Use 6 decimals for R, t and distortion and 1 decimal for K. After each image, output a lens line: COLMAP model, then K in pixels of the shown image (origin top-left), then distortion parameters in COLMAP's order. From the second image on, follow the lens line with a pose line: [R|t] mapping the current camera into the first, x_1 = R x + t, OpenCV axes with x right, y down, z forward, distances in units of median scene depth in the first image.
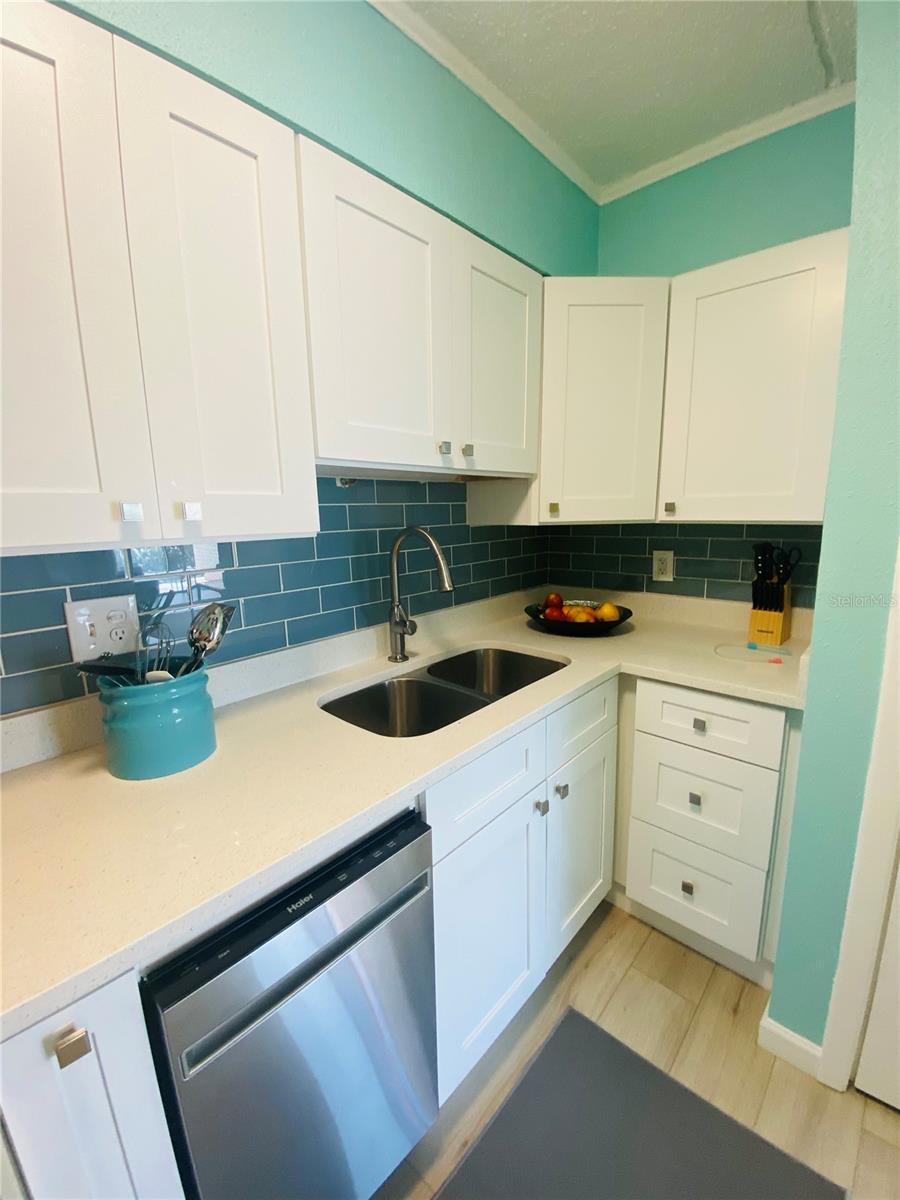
lens RADIAL K [[485.5, 0, 454.3], [0, 485.5, 598.0], [0, 0, 1]] dist [0.033855, -0.027693]
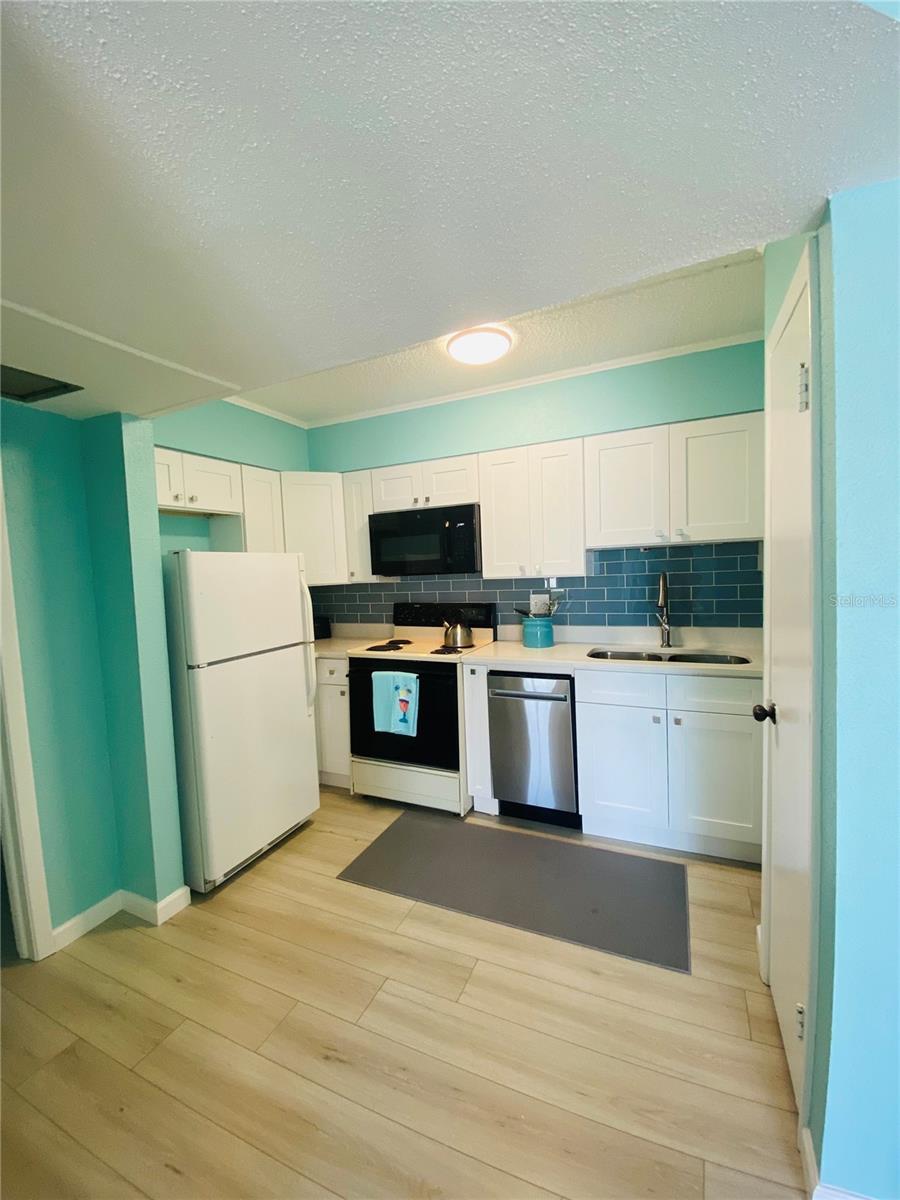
lens RADIAL K [[485.5, 0, 454.3], [0, 485.5, 598.0], [0, 0, 1]] dist [0.033855, -0.027693]
pose [[0.309510, 0.056315, -0.949227, 1.628776], [-0.143358, 0.989599, 0.011966, 0.051511], [0.940028, 0.132375, 0.314364, -0.373709]]
